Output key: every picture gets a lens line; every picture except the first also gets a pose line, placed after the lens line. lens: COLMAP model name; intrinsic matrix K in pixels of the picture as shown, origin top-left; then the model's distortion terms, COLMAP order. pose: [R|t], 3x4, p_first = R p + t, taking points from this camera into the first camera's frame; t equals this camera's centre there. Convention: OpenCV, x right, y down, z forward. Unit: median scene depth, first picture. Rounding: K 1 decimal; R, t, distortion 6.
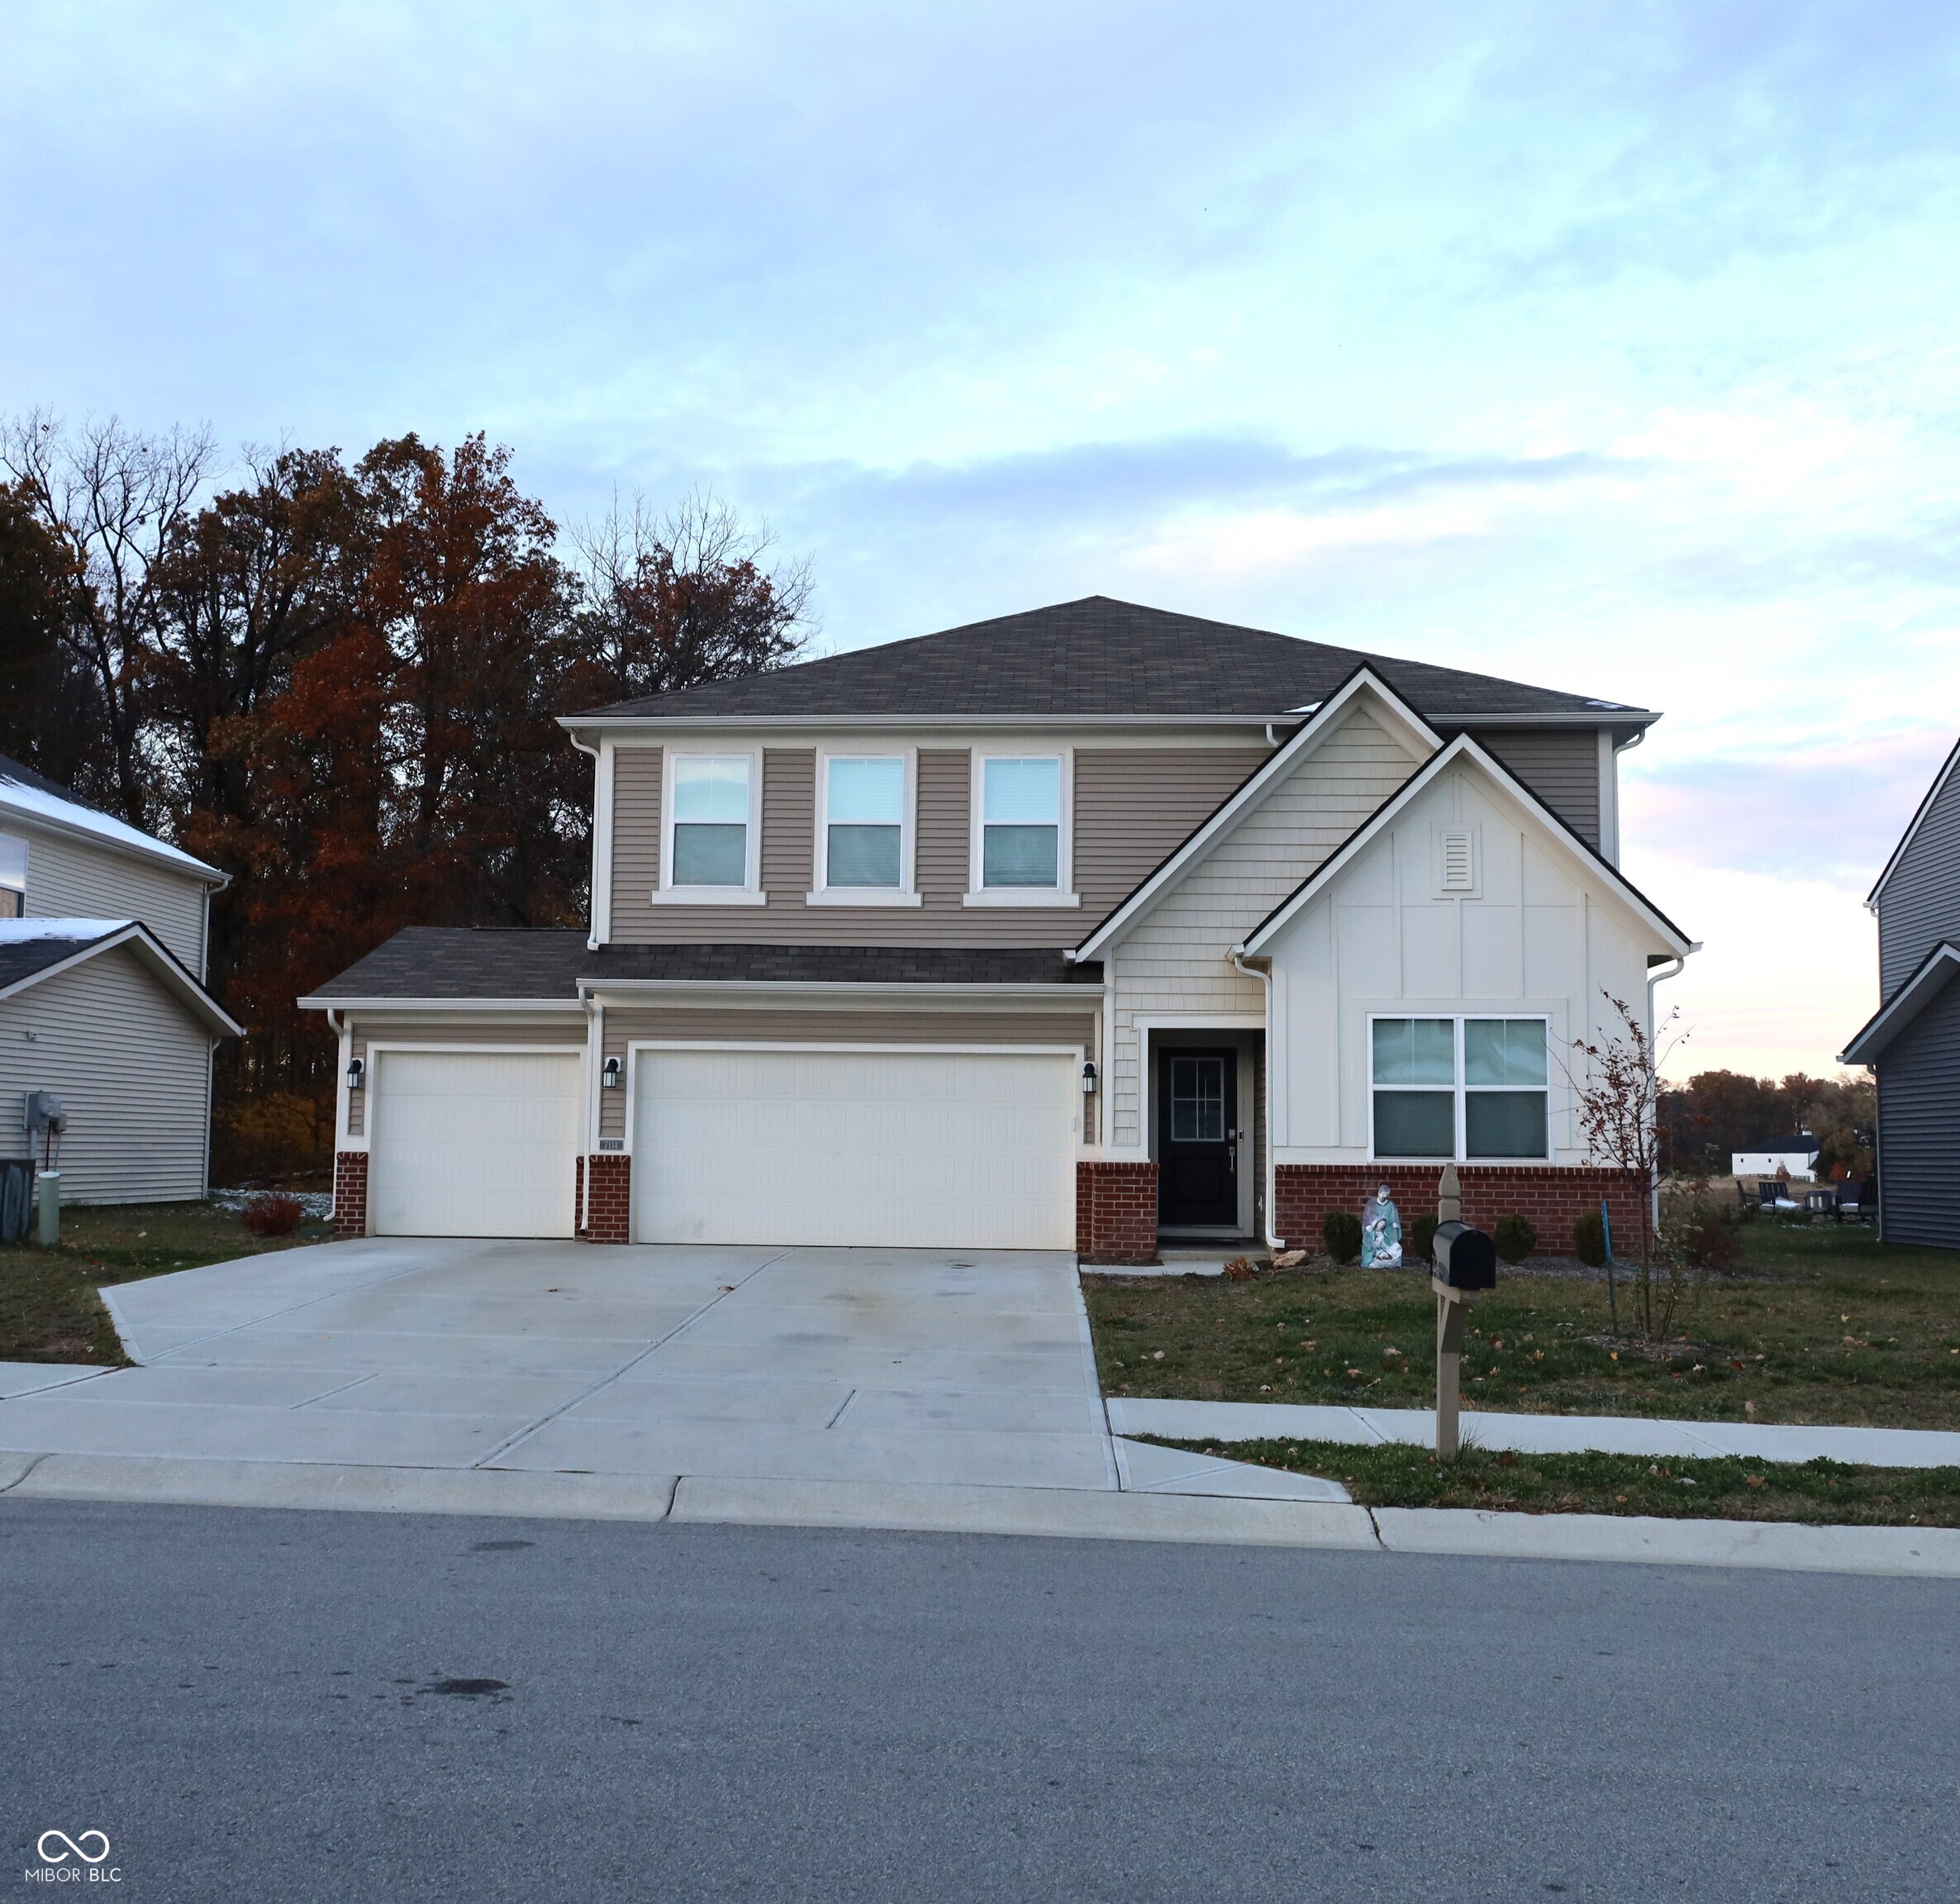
lens RADIAL K [[1848.7, 0, 980.0], [0, 1848.7, 952.0], [0, 0, 1]] dist [0.000019, 0.028069]
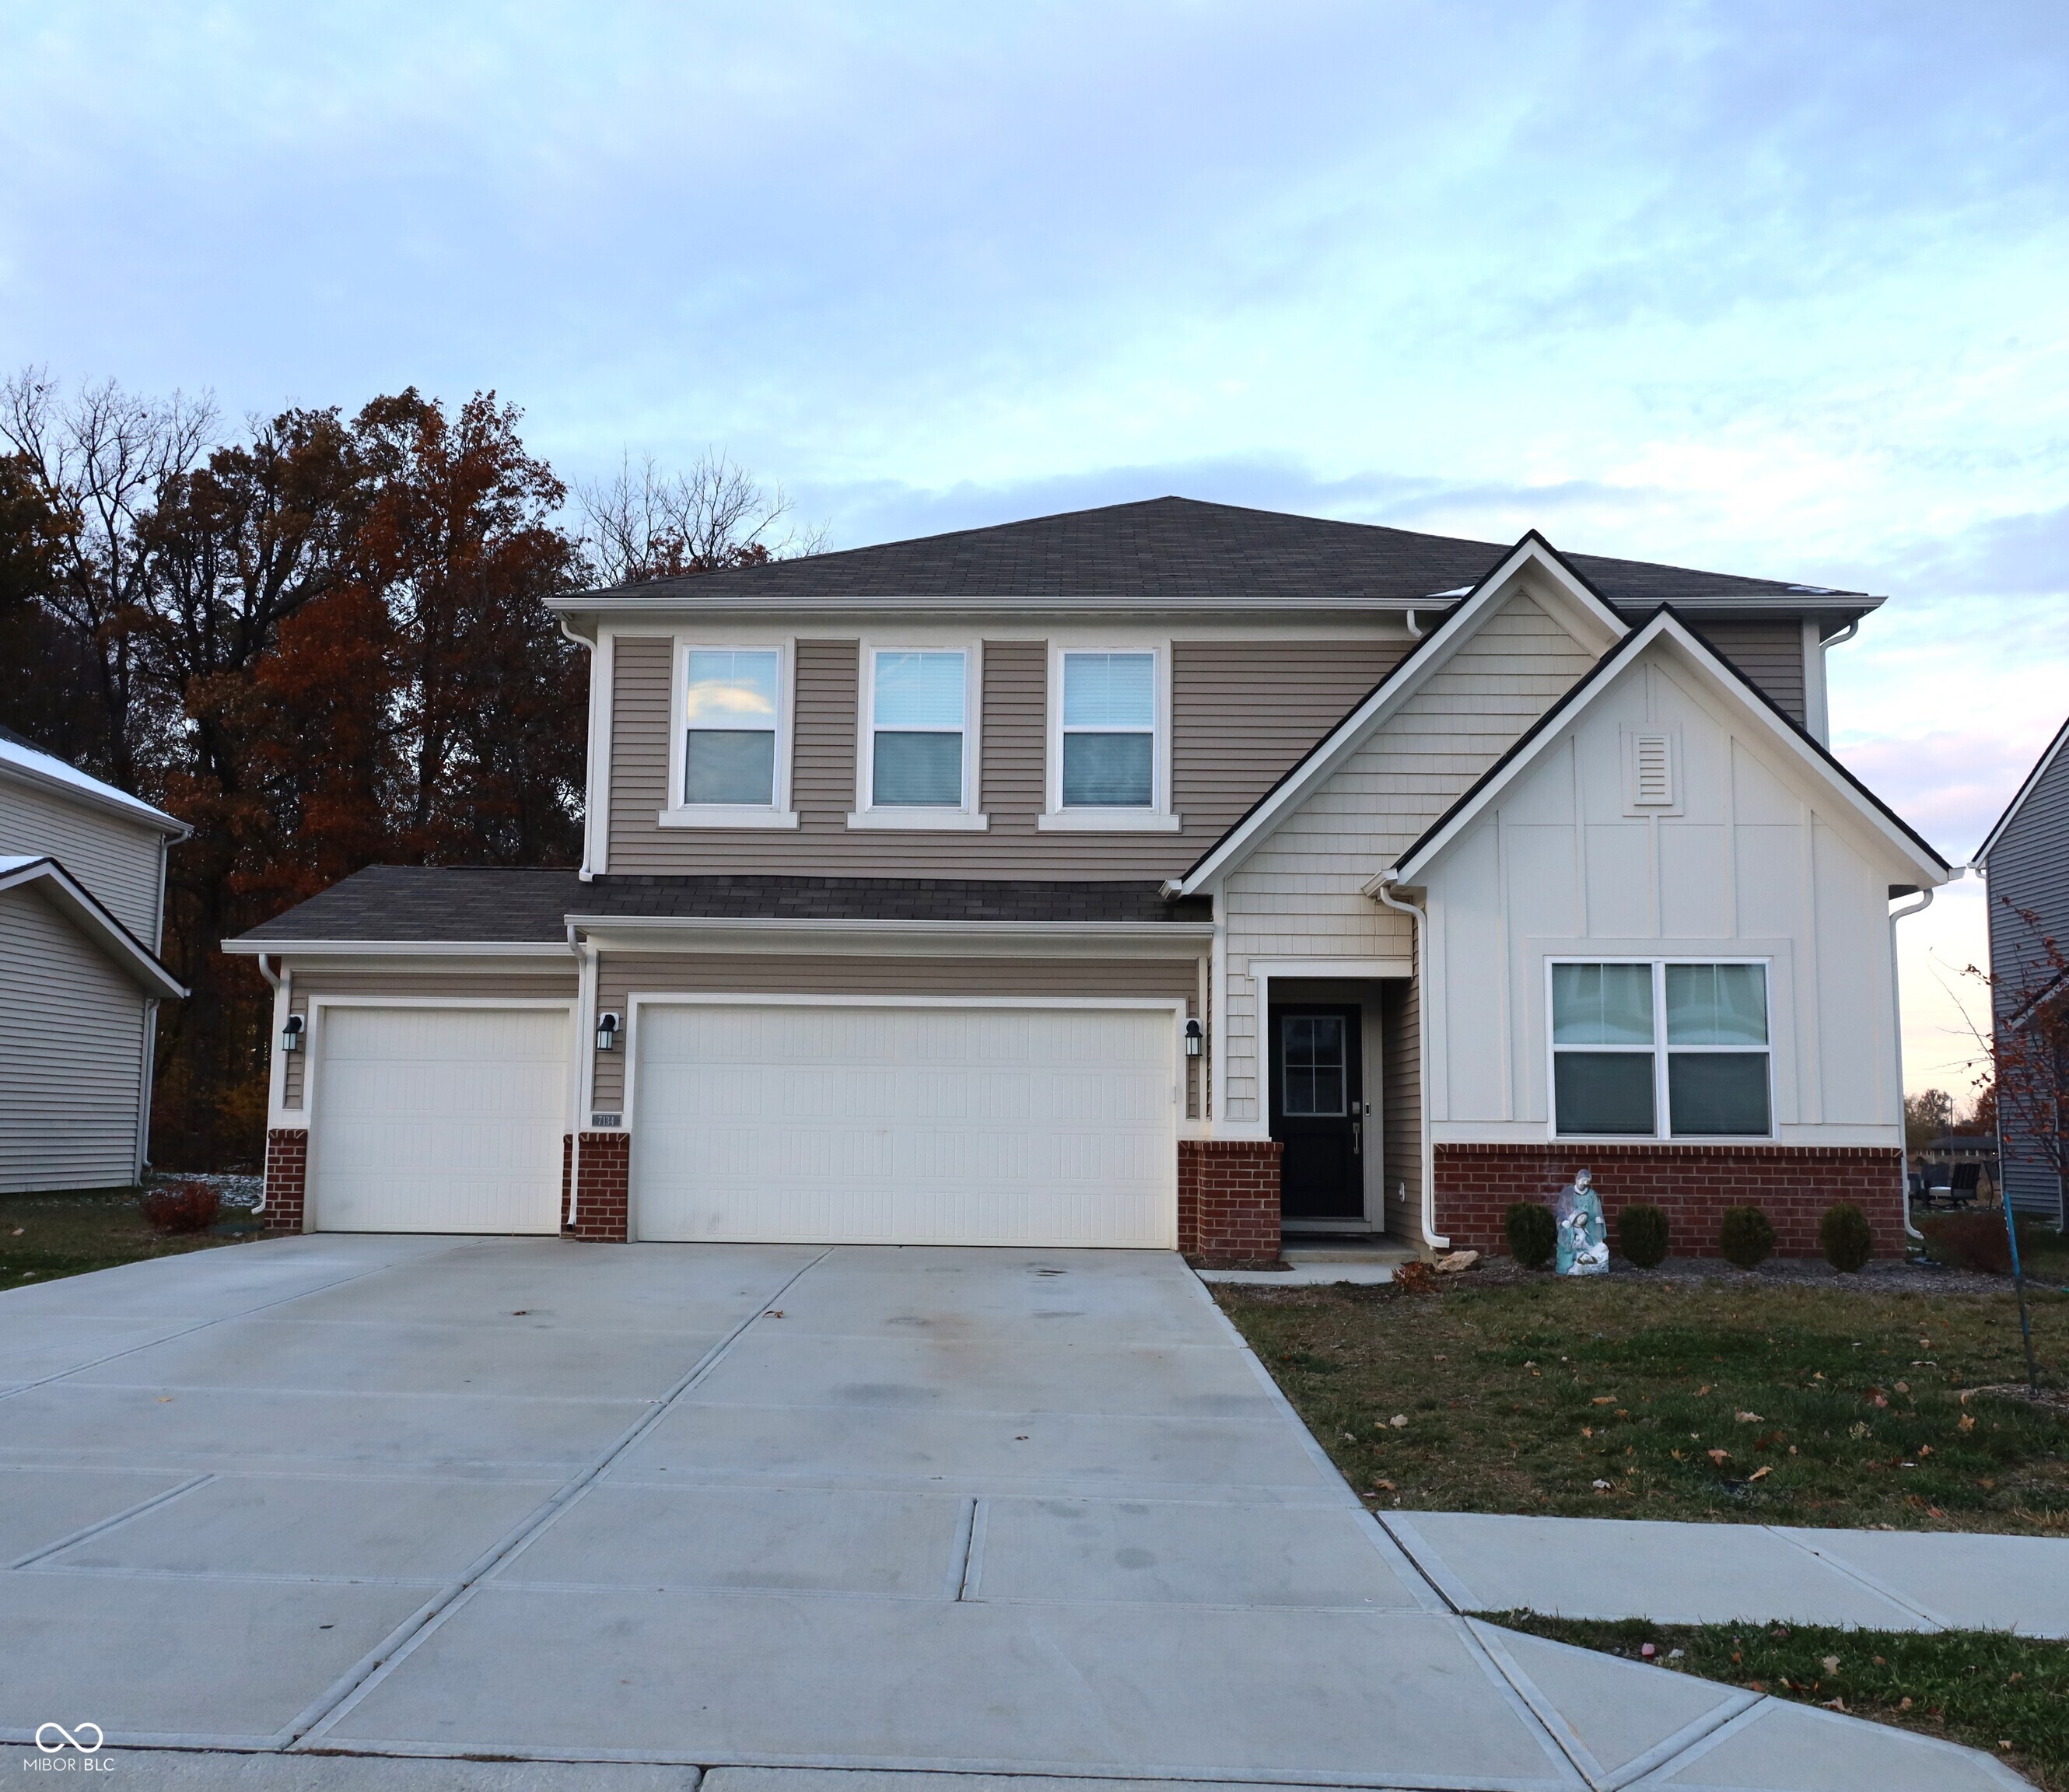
lens RADIAL K [[1811.6, 0, 1034.5], [0, 1811.6, 896.0], [0, 0, 1]] dist [0.004542, -0.015383]
pose [[0.999595, 0.003328, 0.028263, -0.033969], [-0.002669, 0.999725, -0.023307, 0.023804], [-0.028333, 0.023222, 0.999329, 0.195717]]
